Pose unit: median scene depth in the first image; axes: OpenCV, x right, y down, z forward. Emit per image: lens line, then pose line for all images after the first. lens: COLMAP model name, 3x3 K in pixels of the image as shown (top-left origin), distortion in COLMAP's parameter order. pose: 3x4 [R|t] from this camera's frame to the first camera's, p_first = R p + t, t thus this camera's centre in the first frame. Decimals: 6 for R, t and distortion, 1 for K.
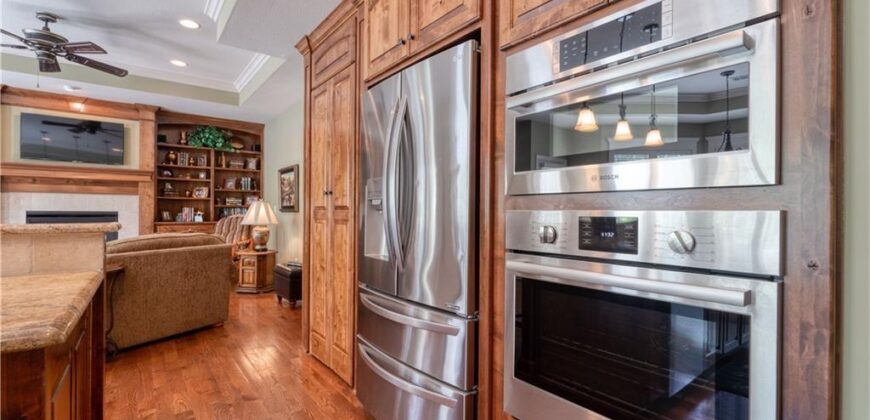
lens RADIAL K [[385.4, 0, 436.9], [0, 385.4, 213.0], [0, 0, 1]] dist [-0.004375, 0.000149]
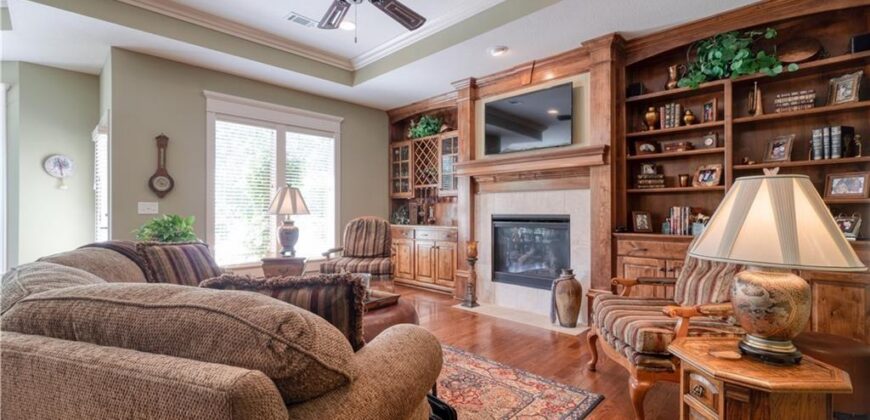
lens RADIAL K [[385.4, 0, 435.2], [0, 385.4, 209.5], [0, 0, 1]] dist [-0.004375, 0.000149]
pose [[0.122463, -0.010980, -0.992412, -0.169879], [-0.001826, 0.999935, -0.011289, -0.004108], [0.992471, 0.003195, 0.122435, 0.609883]]
